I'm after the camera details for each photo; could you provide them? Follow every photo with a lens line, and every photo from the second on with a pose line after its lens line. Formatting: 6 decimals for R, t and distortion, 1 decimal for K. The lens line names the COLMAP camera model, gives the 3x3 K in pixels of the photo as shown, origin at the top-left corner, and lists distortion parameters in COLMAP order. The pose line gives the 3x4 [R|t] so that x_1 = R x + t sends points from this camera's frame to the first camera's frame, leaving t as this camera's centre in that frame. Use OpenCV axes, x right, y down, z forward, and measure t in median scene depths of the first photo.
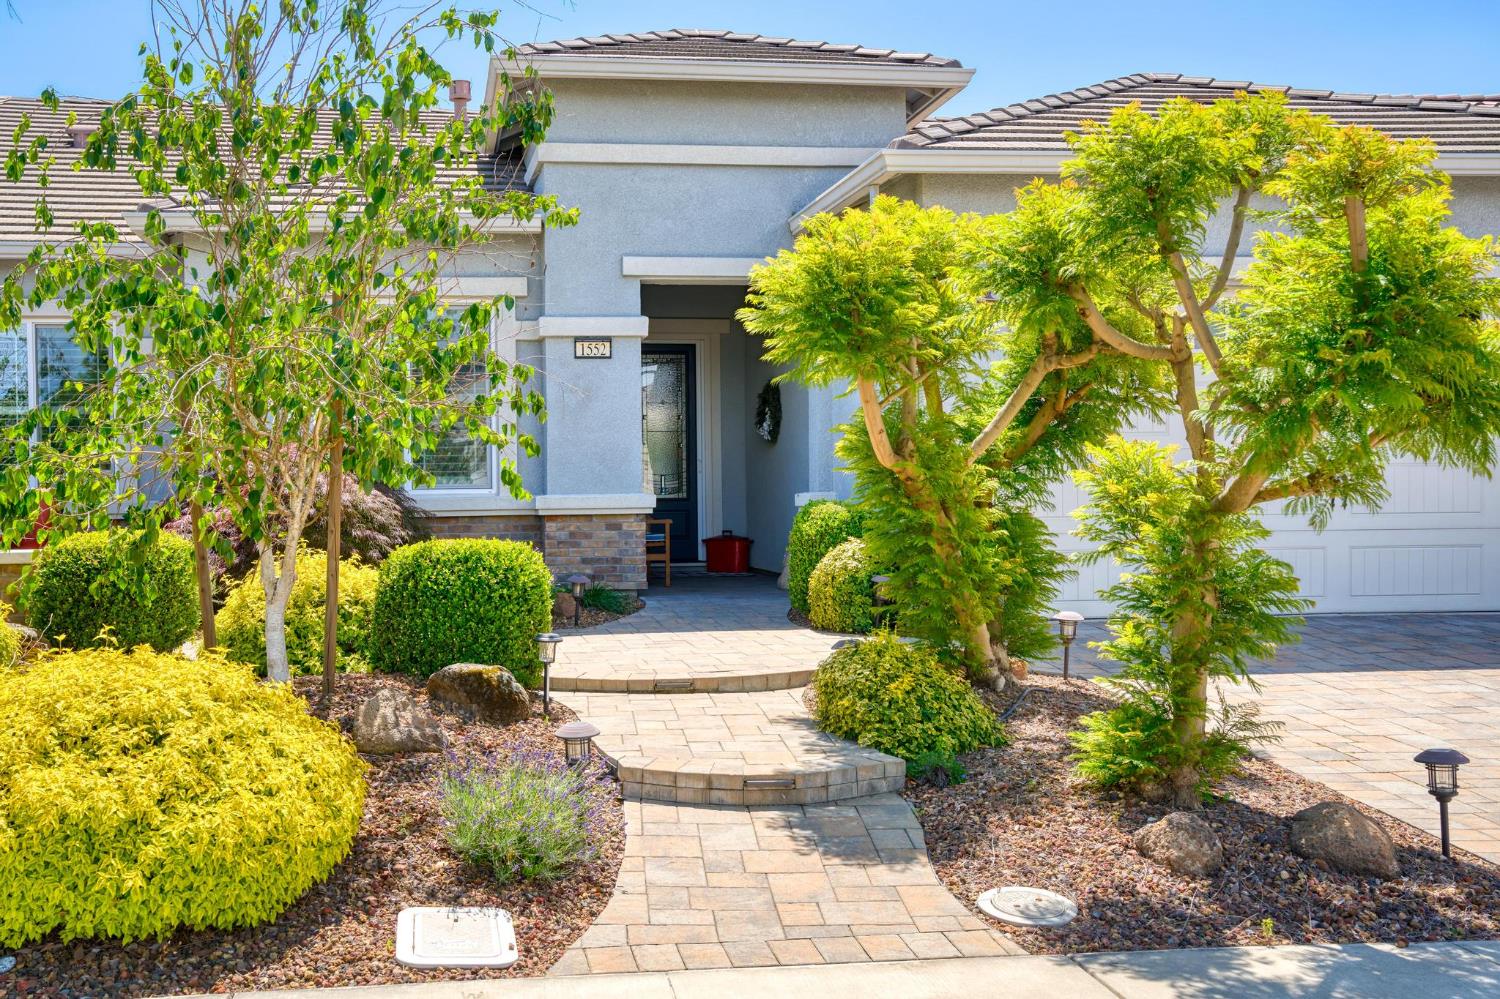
lens RADIAL K [[1728.4, 0, 747.5], [0, 1728.4, 505.9], [0, 0, 1]] dist [0.103219, 0.000000]
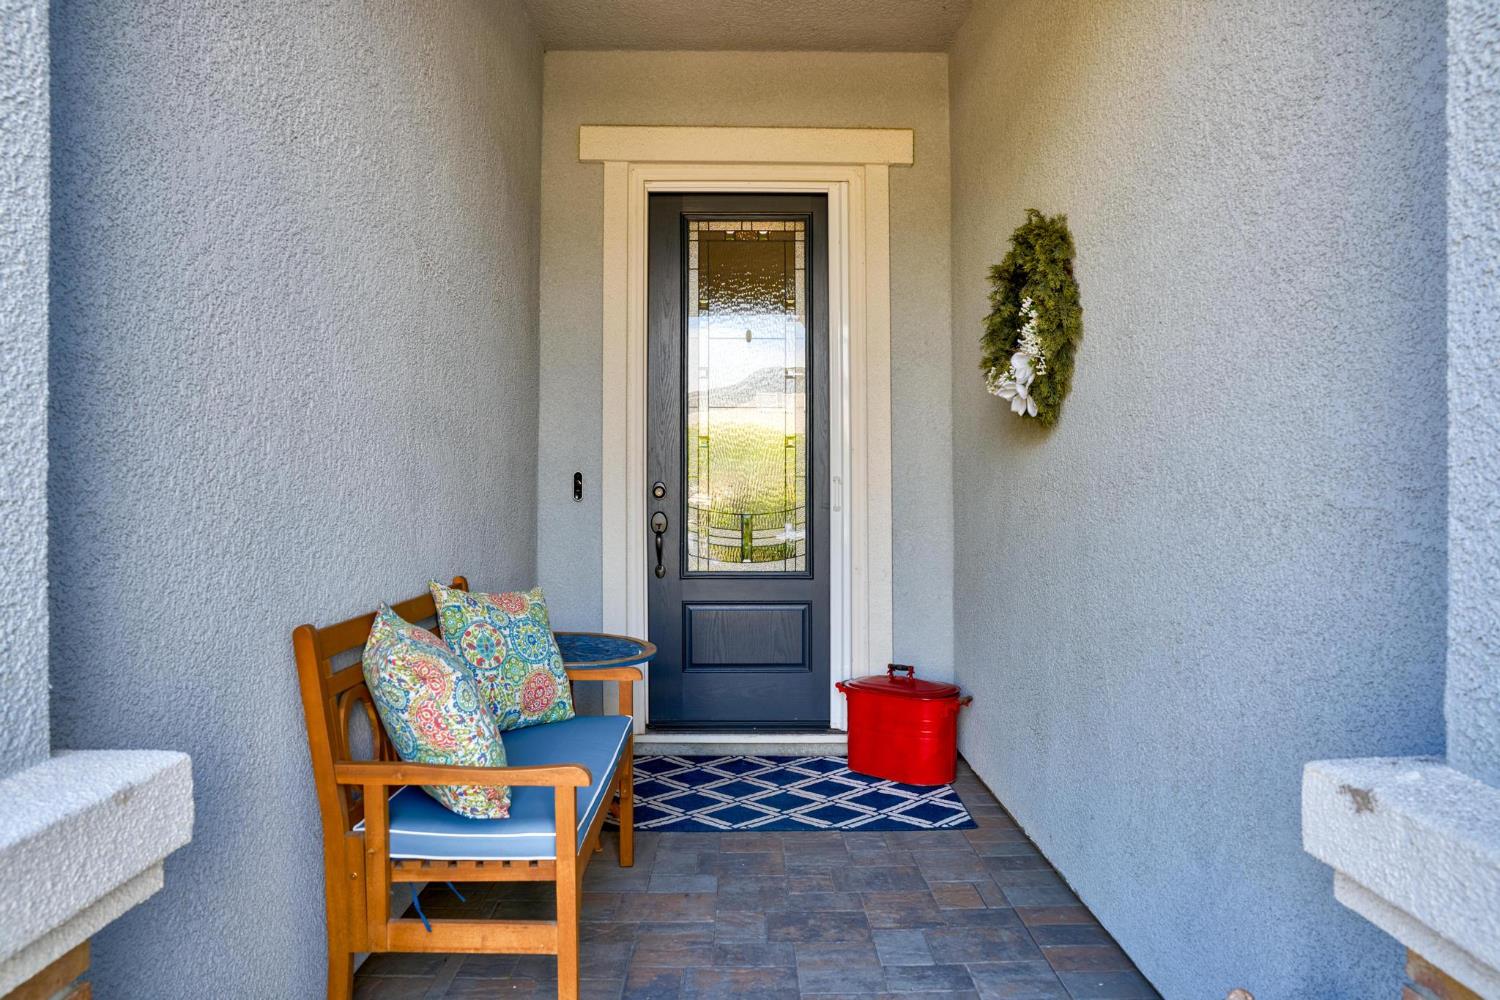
lens RADIAL K [[1033.8, 0, 752.9], [0, 1033.8, 501.3], [0, 0, 1]] dist [-0.023242, 0.031623]
pose [[0.981814, 0.008733, -0.189642, -0.000965], [-0.010517, 0.999909, -0.008404, -0.019389], [0.189552, 0.010245, 0.981817, 0.767646]]
